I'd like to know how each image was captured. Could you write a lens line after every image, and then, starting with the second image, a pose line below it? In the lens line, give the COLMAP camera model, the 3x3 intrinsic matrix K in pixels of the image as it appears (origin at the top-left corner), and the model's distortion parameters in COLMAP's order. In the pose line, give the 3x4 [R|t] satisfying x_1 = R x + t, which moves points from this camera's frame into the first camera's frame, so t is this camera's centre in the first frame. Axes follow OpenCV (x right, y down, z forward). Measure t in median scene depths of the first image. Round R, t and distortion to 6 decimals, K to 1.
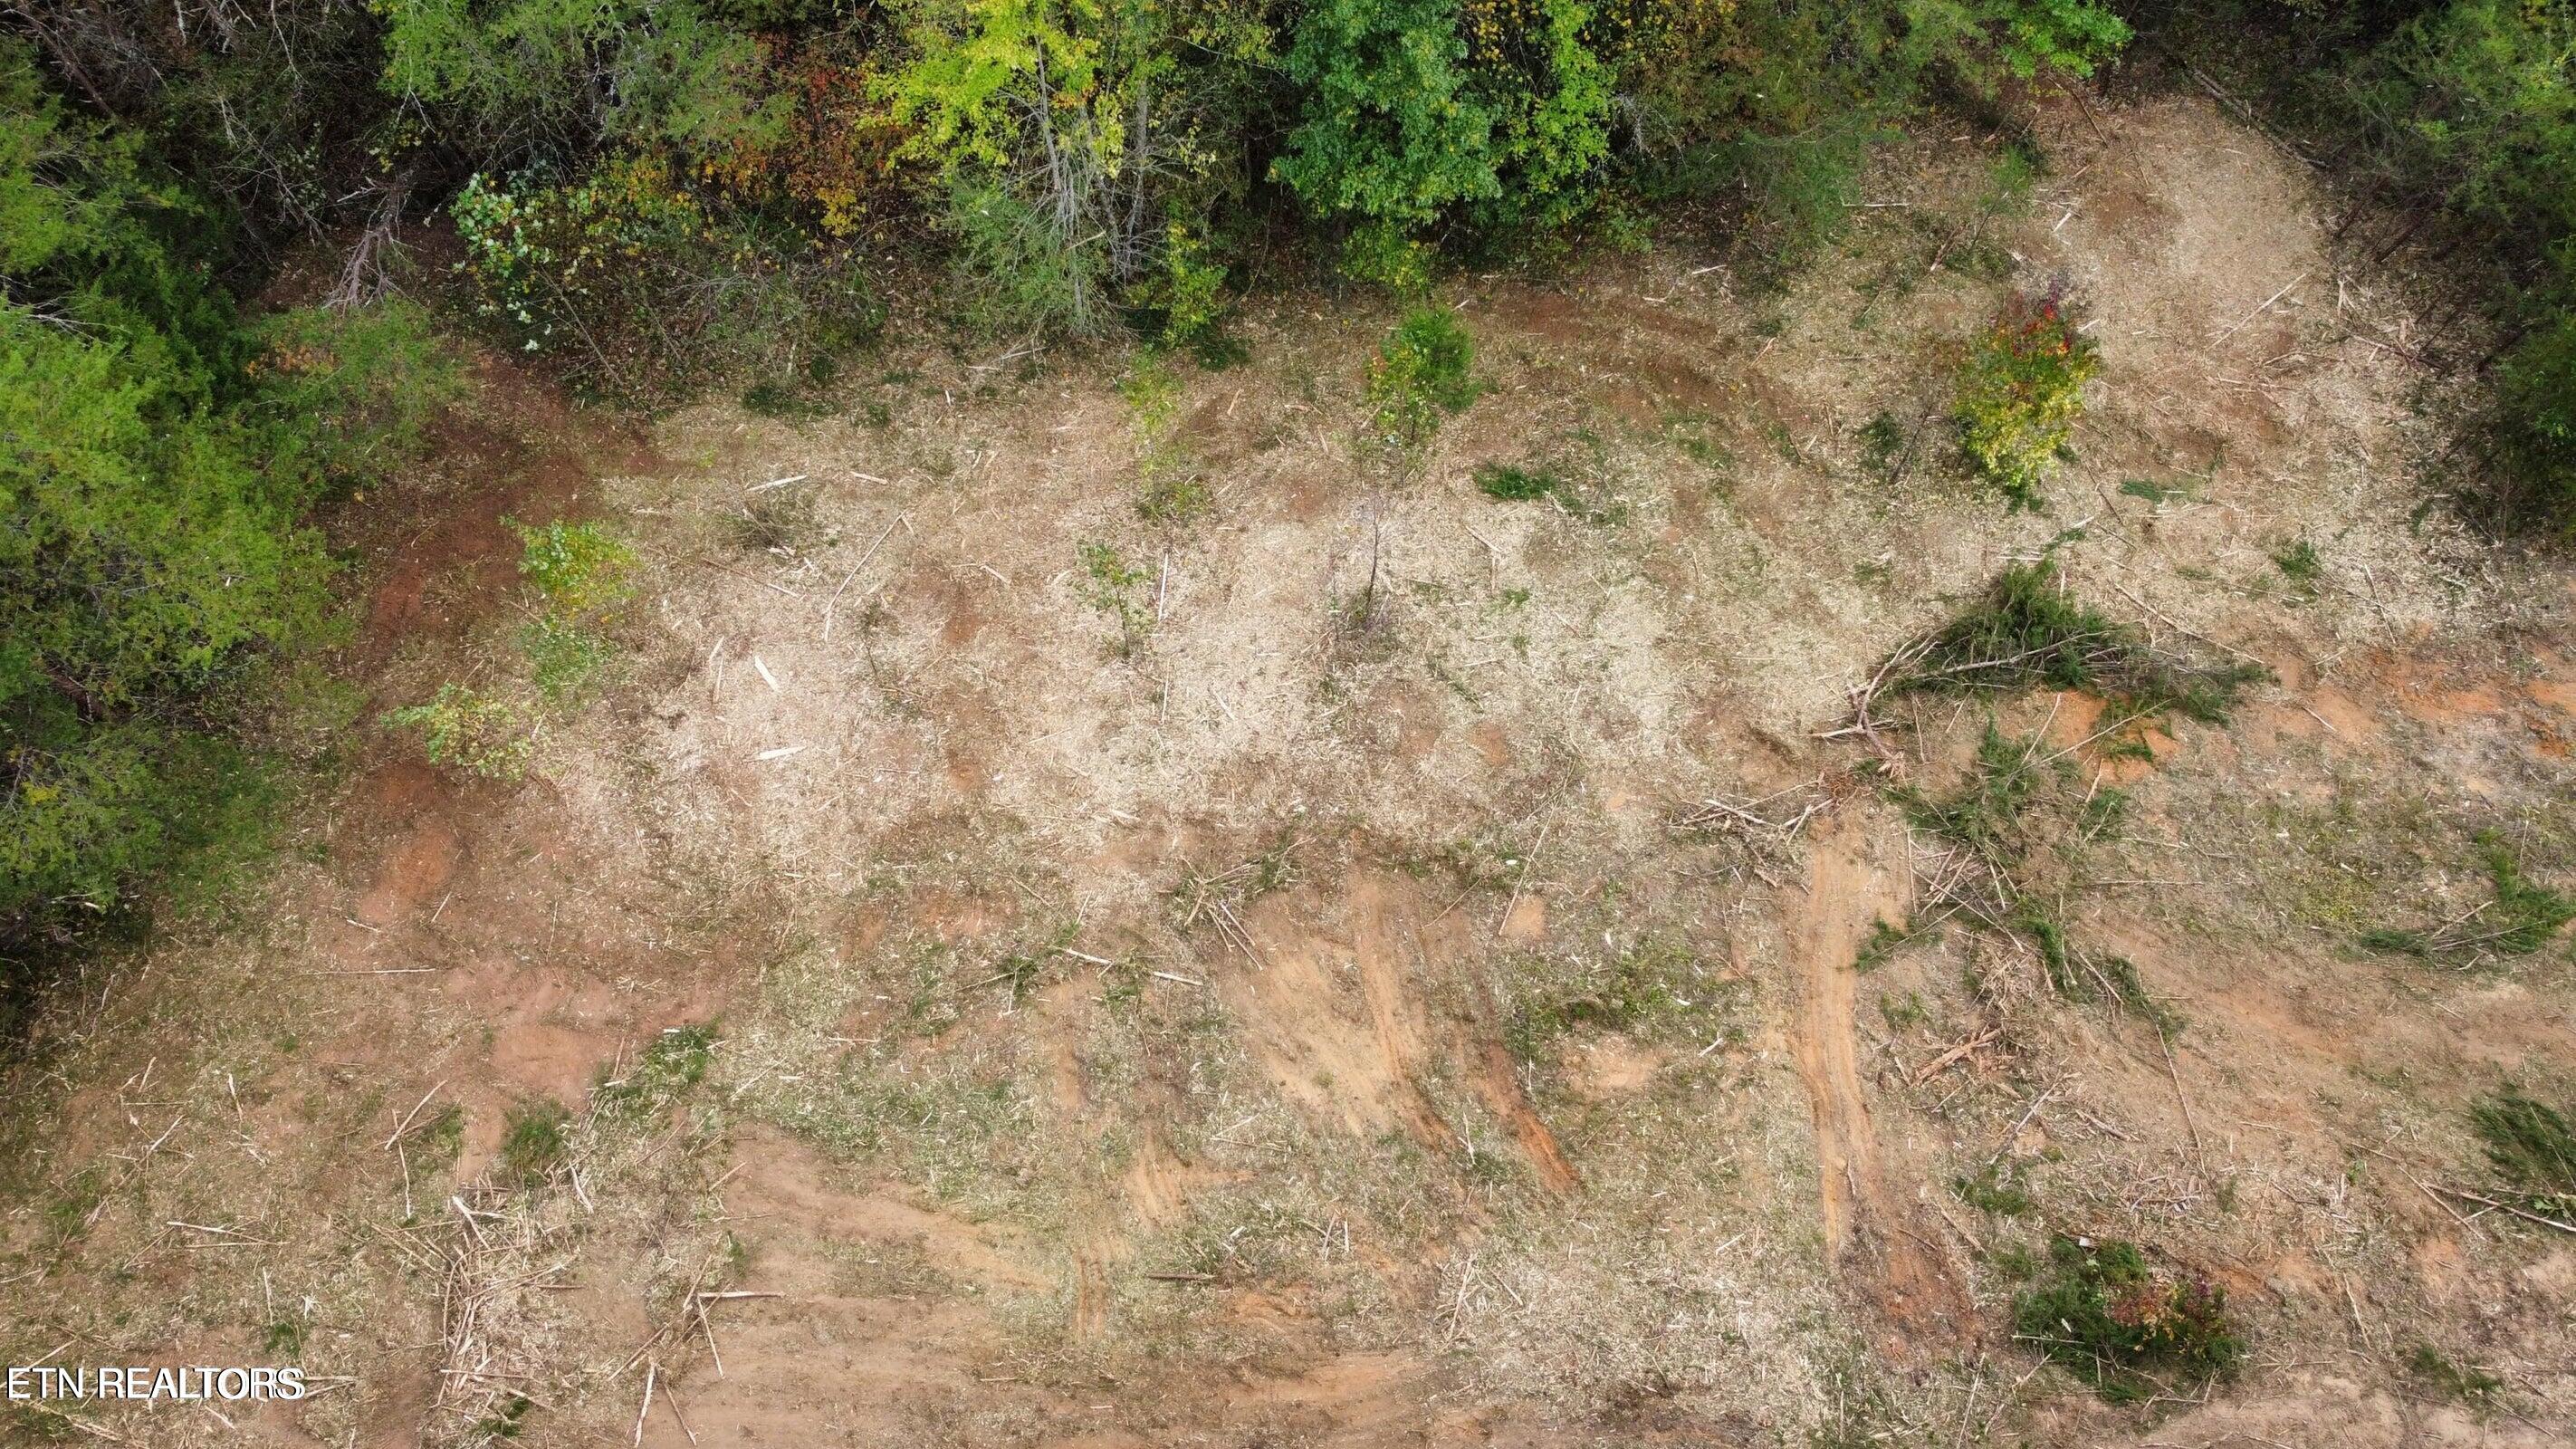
lens RADIAL K [[2013.1, 0, 1287.9], [0, 2013.1, 726.8], [0, 0, 1]] dist [-0.011837, -0.001861]
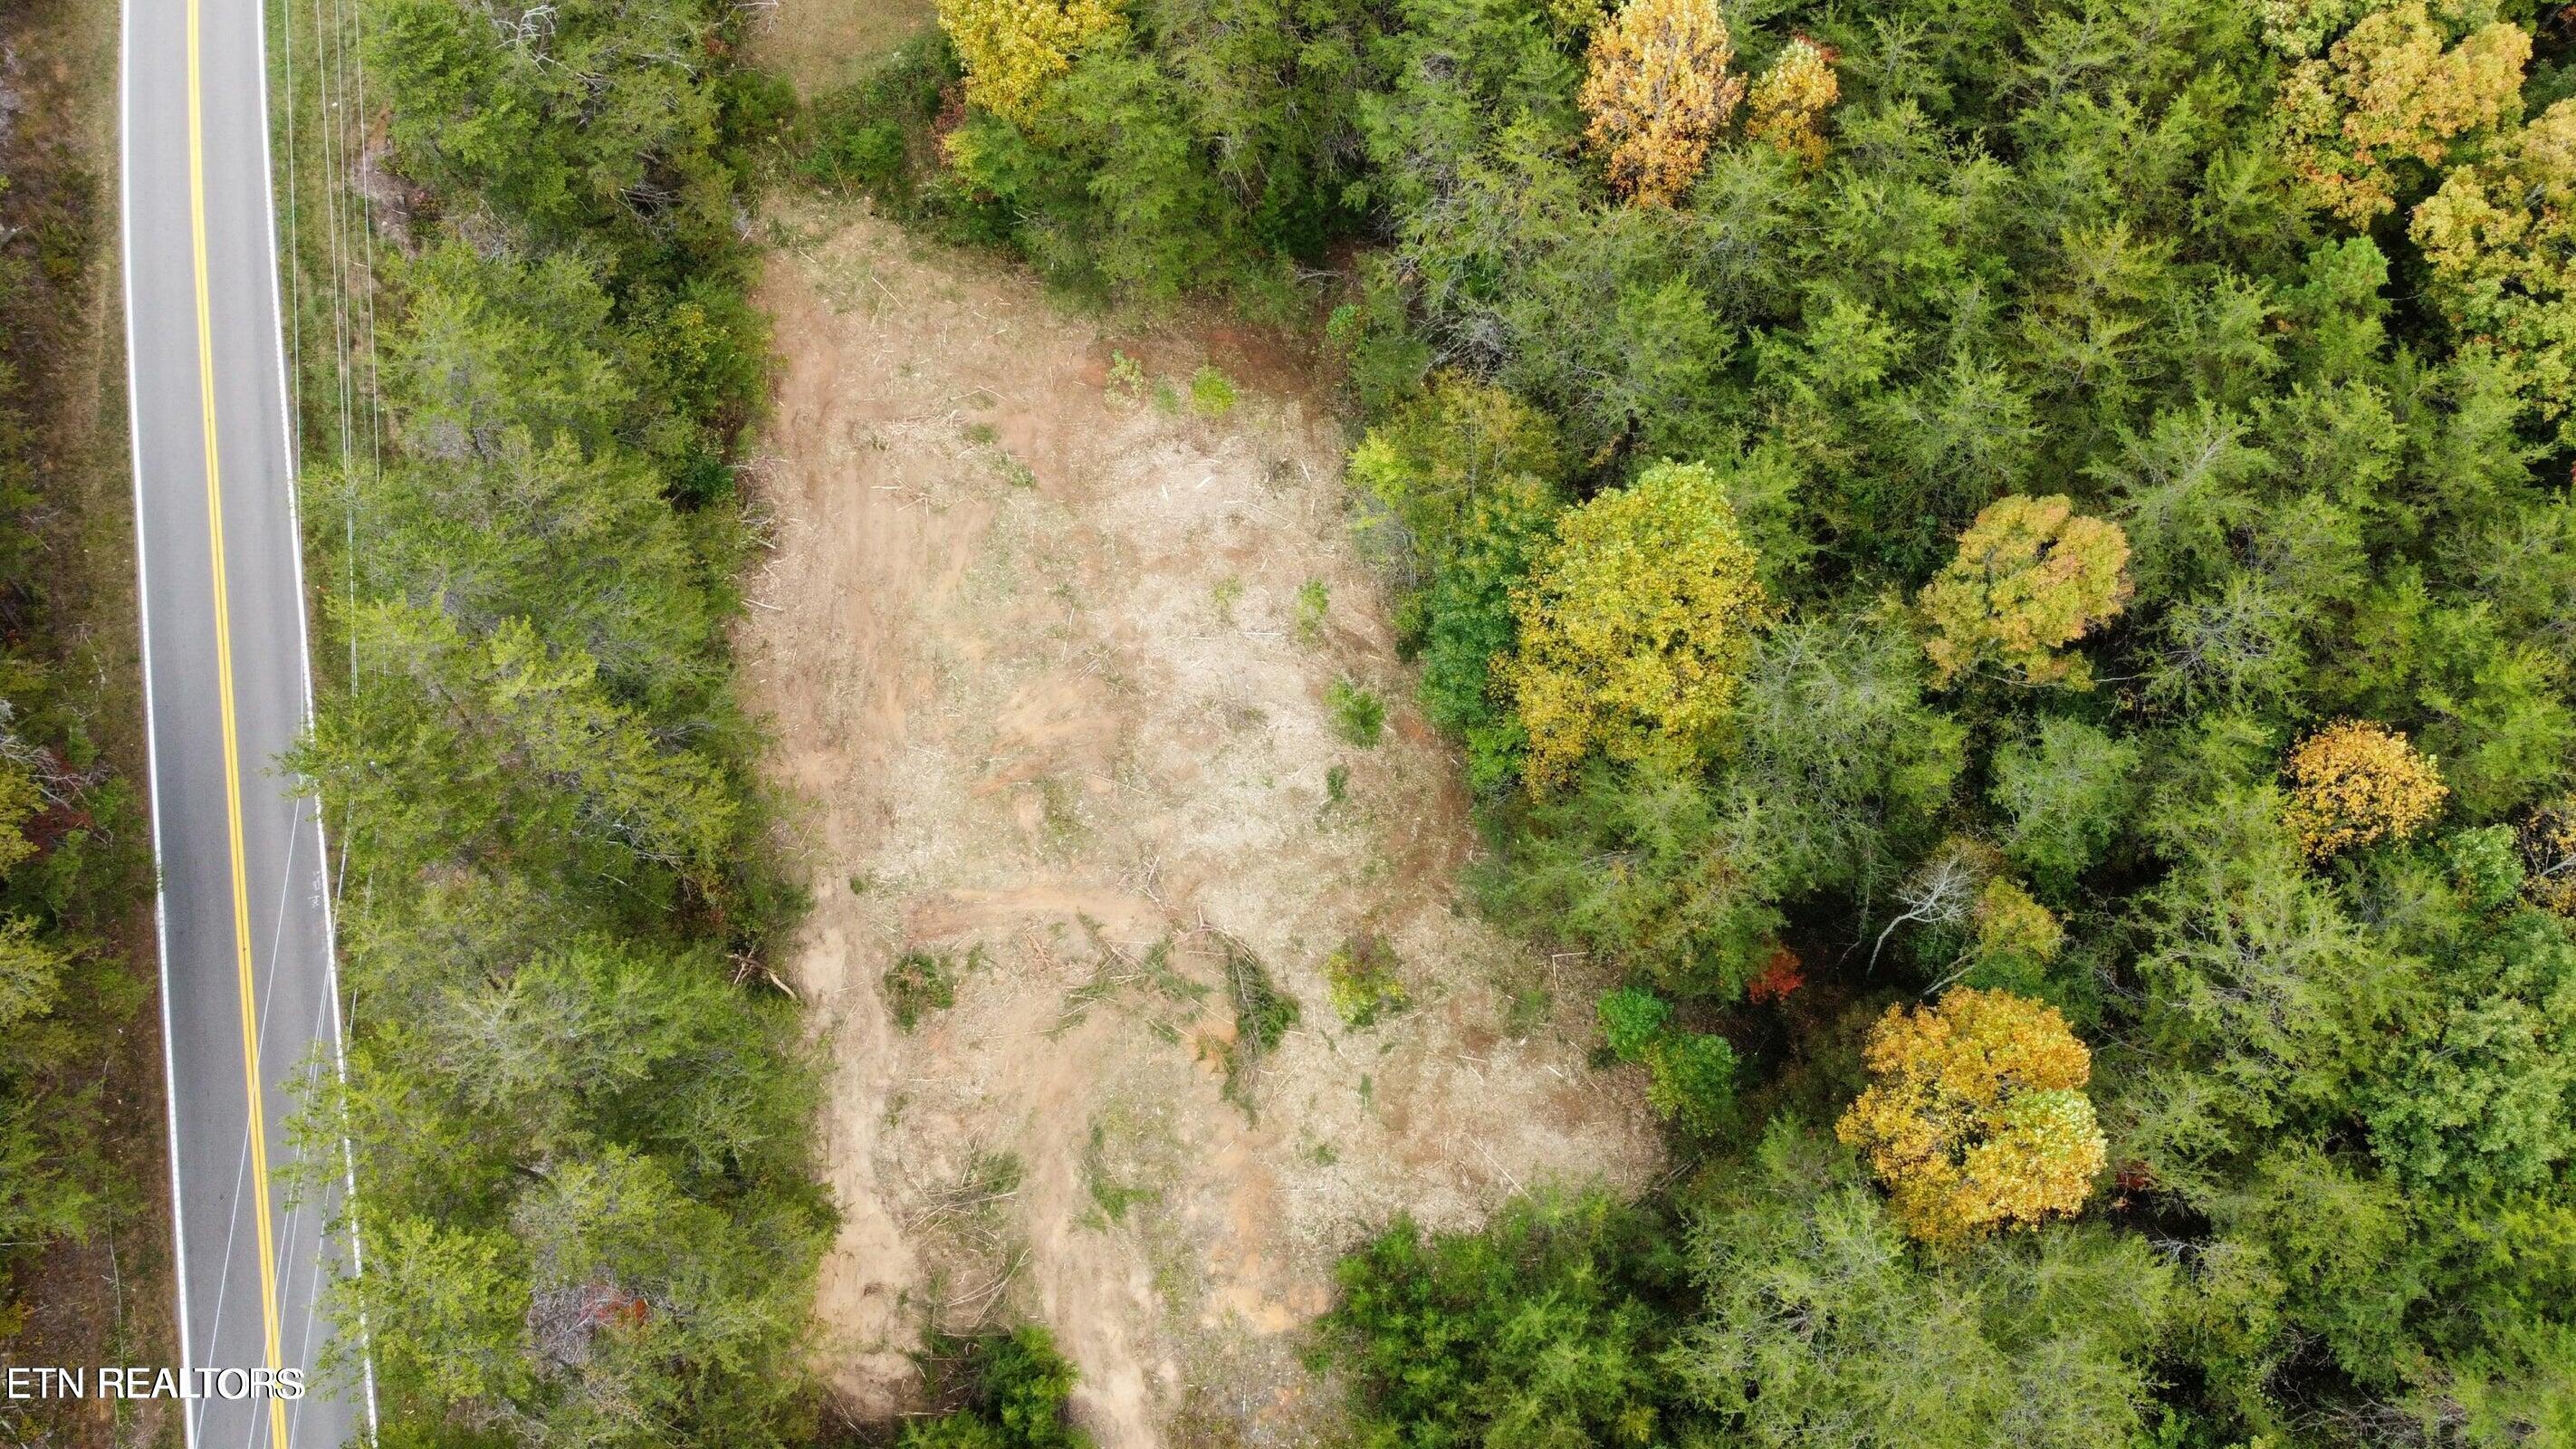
lens RADIAL K [[2013.1, 0, 1289.6], [0, 2013.1, 724.2], [0, 0, 1]] dist [-0.011837, -0.001861]
pose [[0.093126, 0.917513, -0.386649, 0.916651], [-0.900322, 0.243420, 0.360786, -0.901258], [0.425144, 0.314510, 0.848726, -0.843862]]
